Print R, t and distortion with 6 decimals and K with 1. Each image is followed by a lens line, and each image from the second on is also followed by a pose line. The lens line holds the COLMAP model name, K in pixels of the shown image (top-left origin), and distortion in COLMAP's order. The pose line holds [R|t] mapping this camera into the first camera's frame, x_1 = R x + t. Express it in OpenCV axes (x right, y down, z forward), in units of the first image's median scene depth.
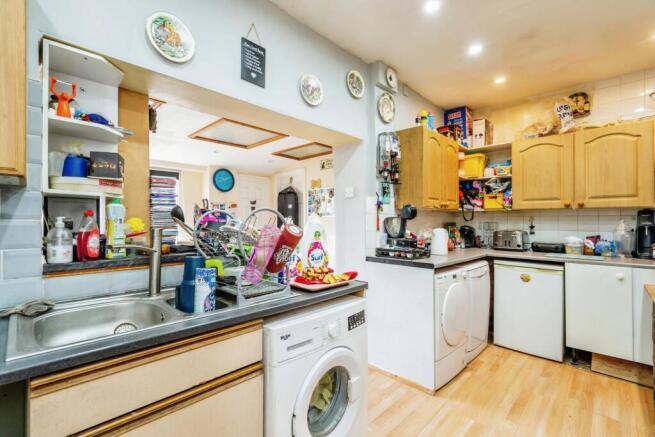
lens RADIAL K [[302.0, 0, 328.2], [0, 302.0, 208.4], [0, 0, 1]] dist [0.000995, 0.000154]
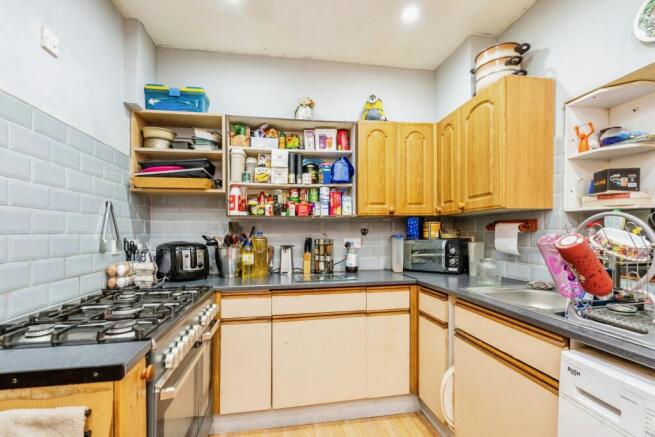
lens RADIAL K [[303.7, 0, 327.4], [0, 303.7, 232.8], [0, 0, 1]] dist [-0.000053, 0.000113]
pose [[-0.593697, -0.007887, -0.804650, 0.934058], [0.020090, 0.999495, -0.024620, 0.060705], [0.804438, -0.030782, -0.593239, 0.986646]]
